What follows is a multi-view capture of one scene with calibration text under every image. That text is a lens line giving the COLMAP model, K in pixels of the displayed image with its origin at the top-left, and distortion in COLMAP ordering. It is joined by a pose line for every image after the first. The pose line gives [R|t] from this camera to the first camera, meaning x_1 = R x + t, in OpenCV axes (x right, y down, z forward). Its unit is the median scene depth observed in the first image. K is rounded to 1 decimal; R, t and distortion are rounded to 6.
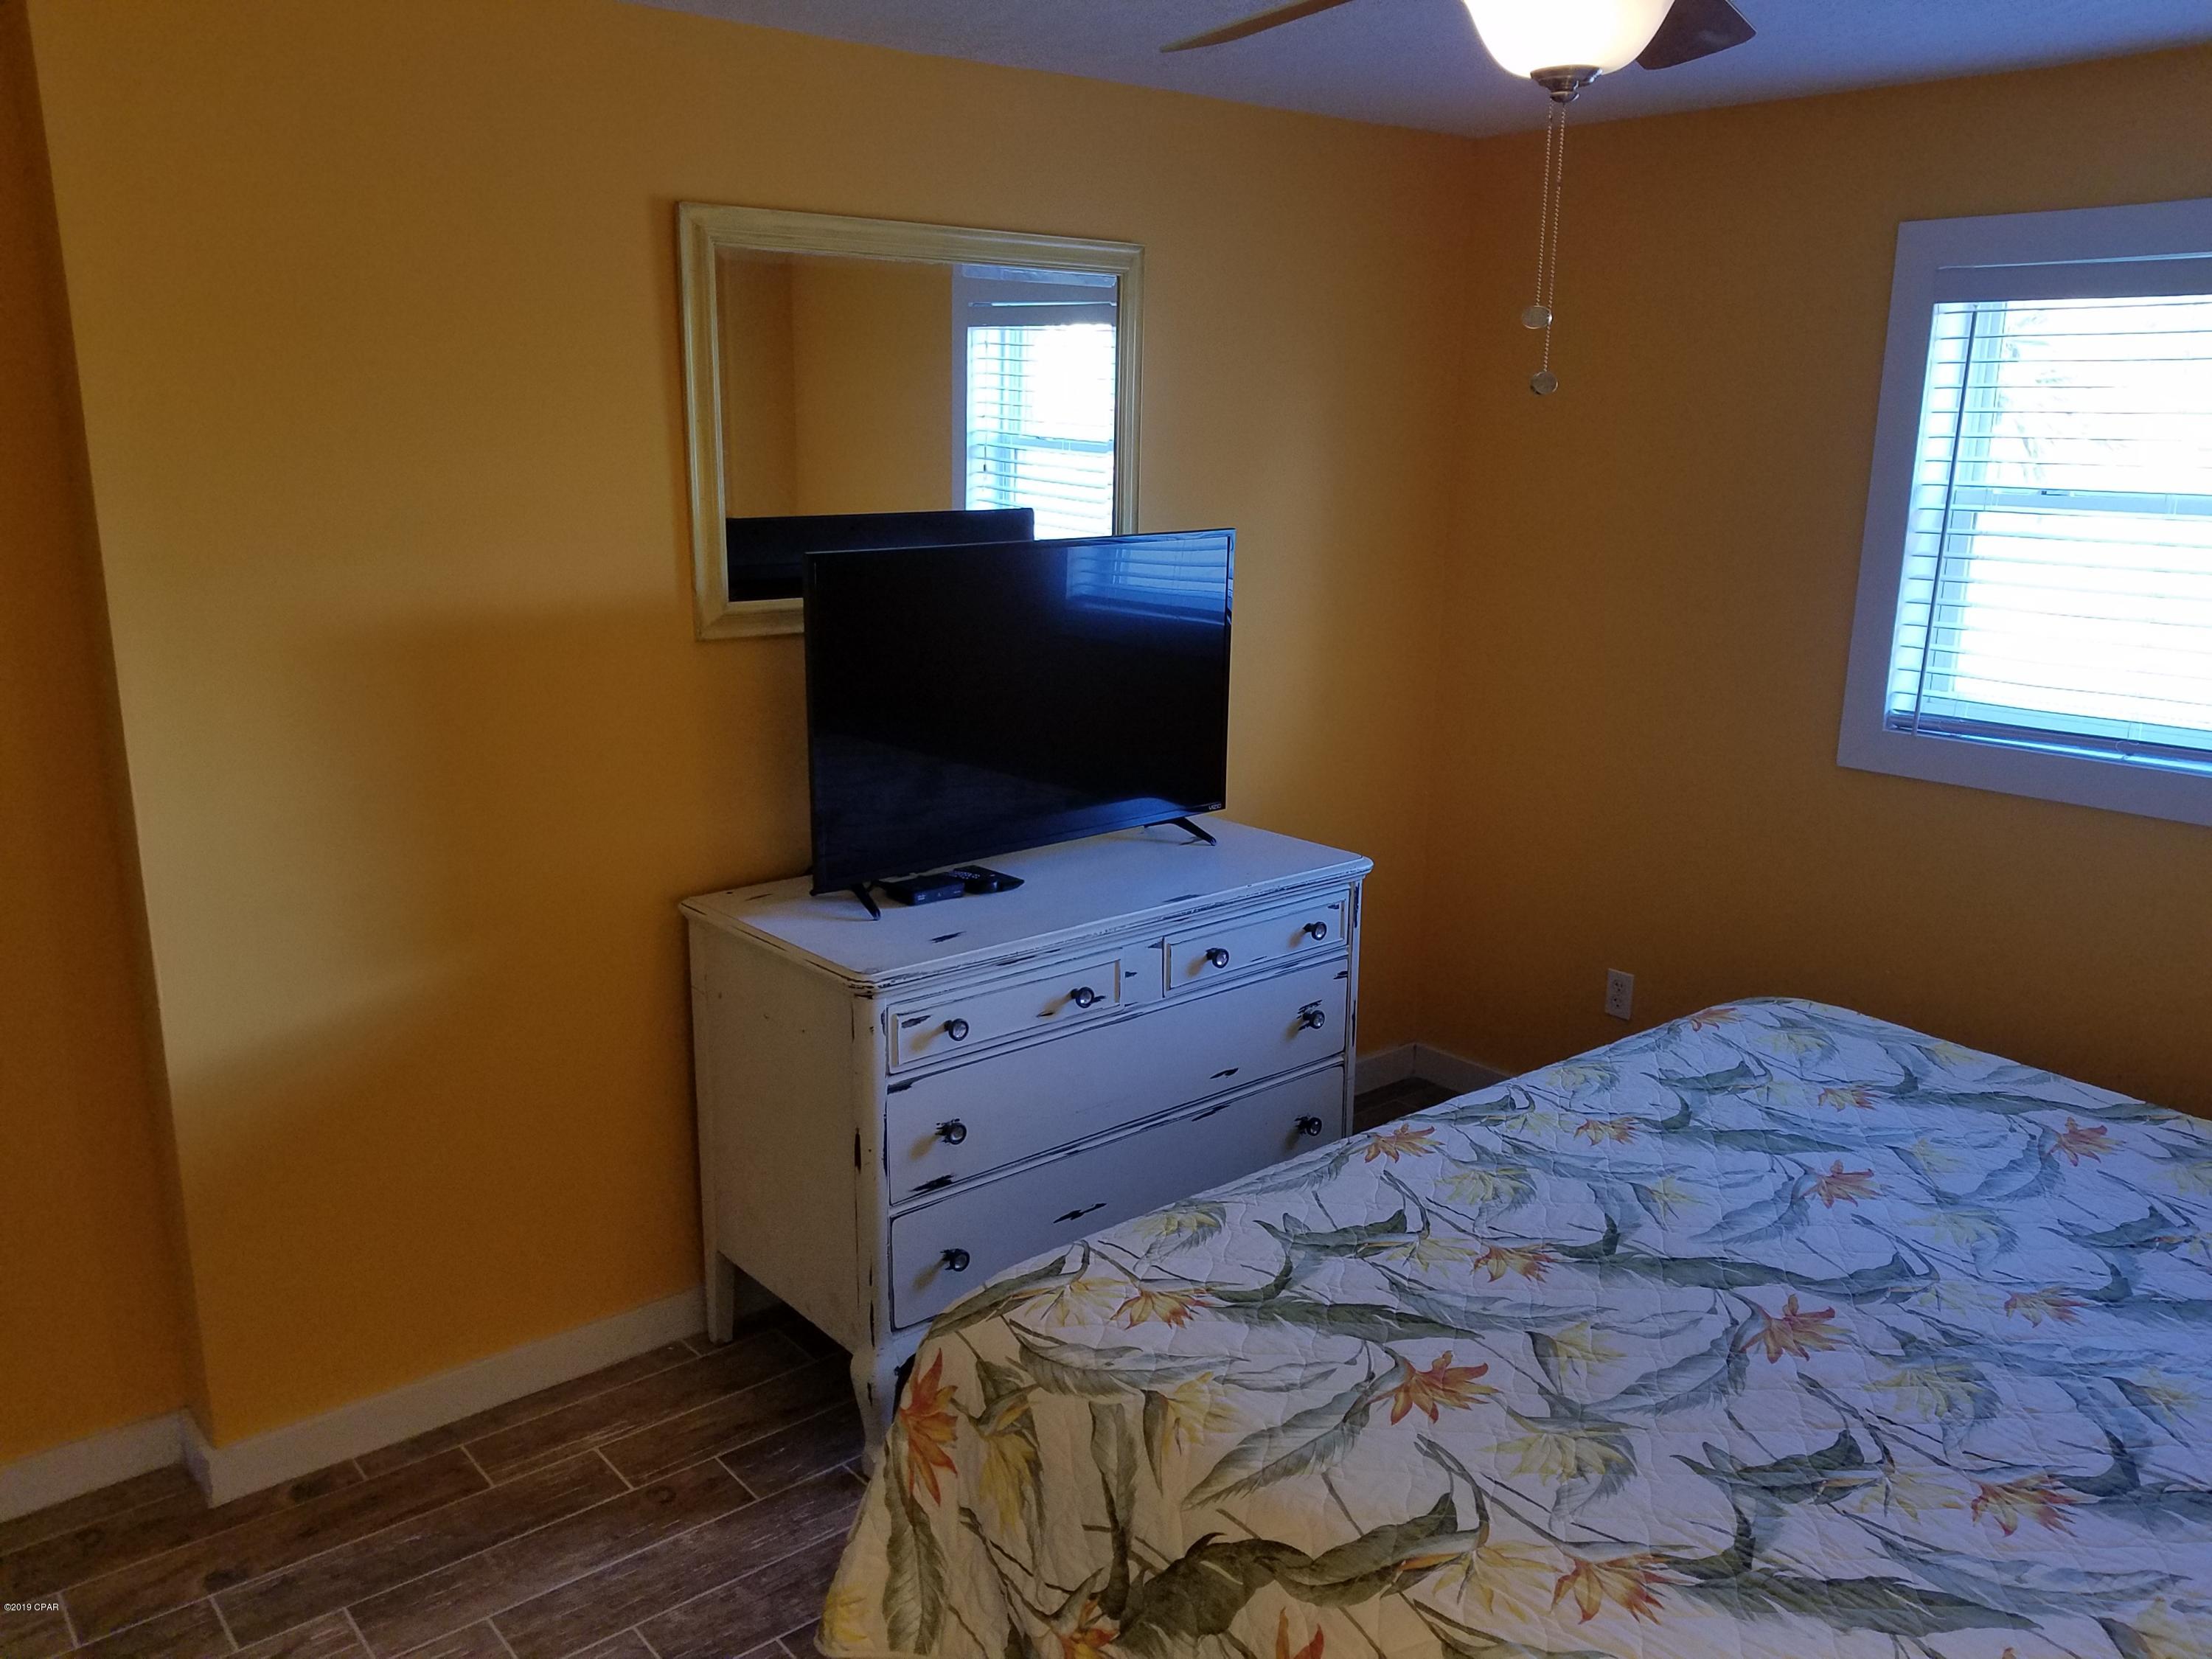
lens RADIAL K [[1712.2, 0, 1076.5], [0, 1712.2, 836.6], [0, 0, 1]] dist [0.065112, -0.088298]
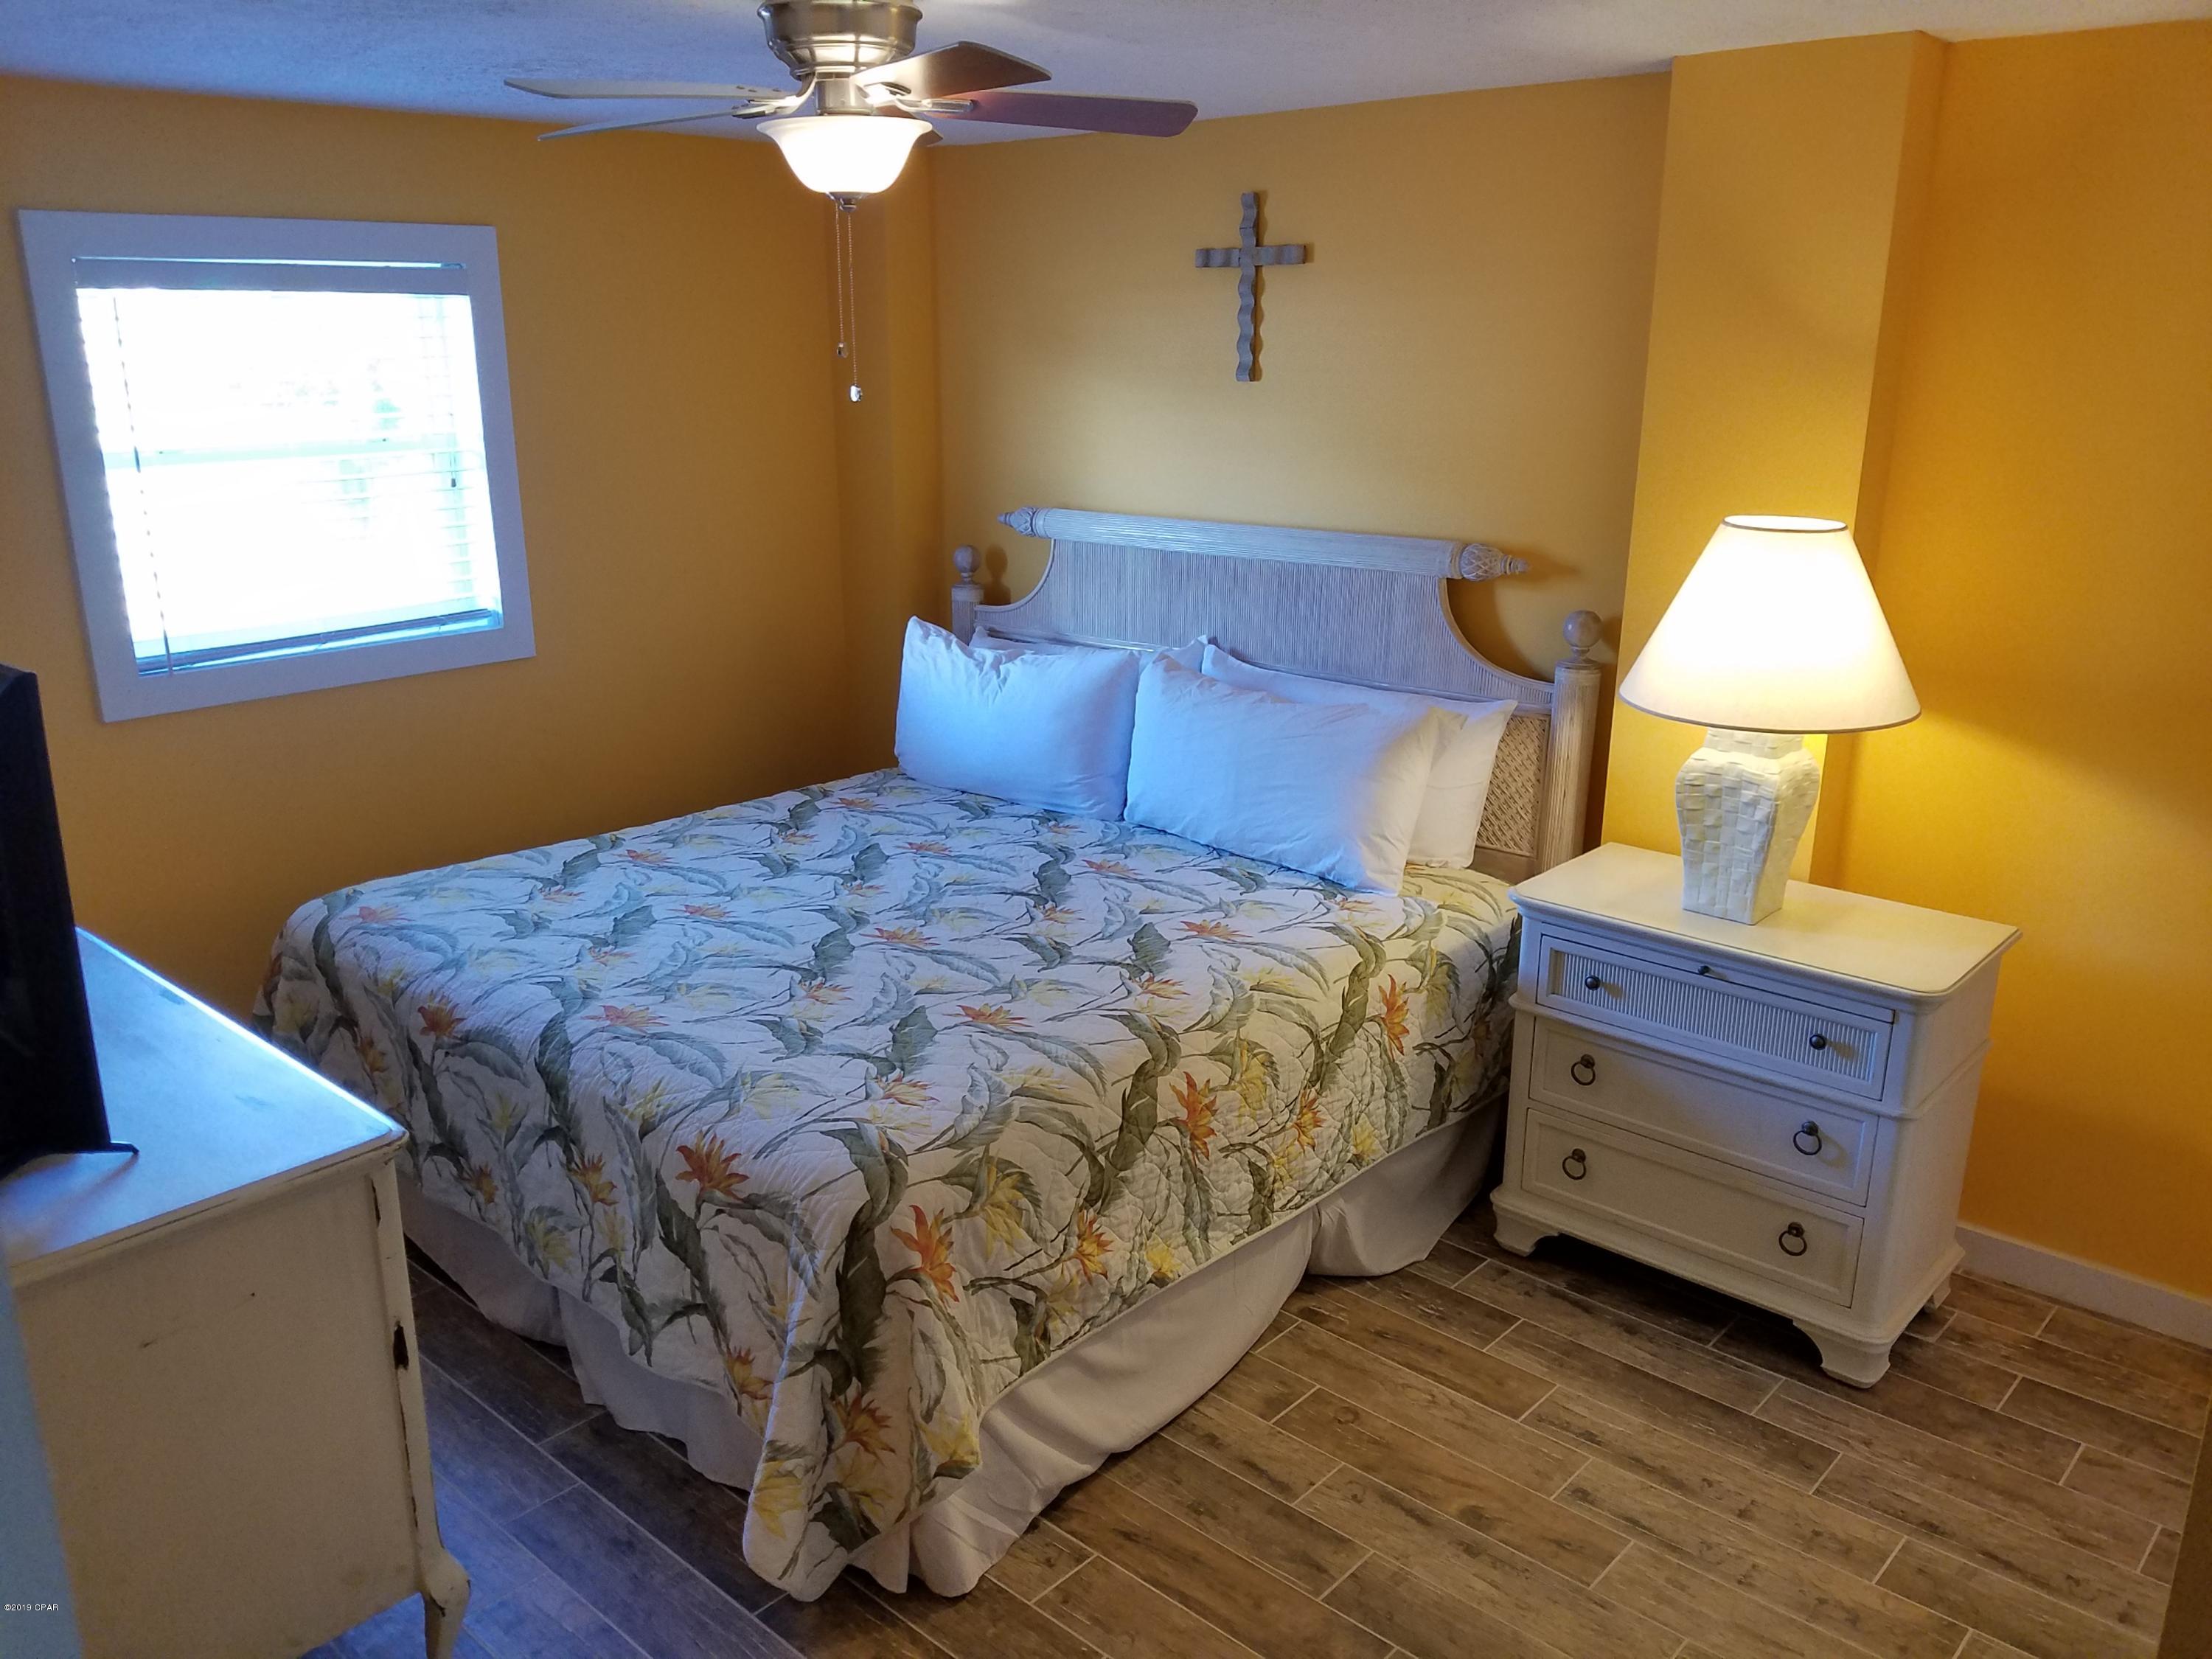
lens RADIAL K [[1712.2, 0, 1076.5], [0, 1712.2, 836.6], [0, 0, 1]] dist [0.065112, -0.088298]
pose [[-0.138964, -0.289846, 0.946931, -1.117408], [0.237110, 0.918657, 0.315988, -0.285222], [-0.961492, 0.268438, -0.058935, 0.846891]]
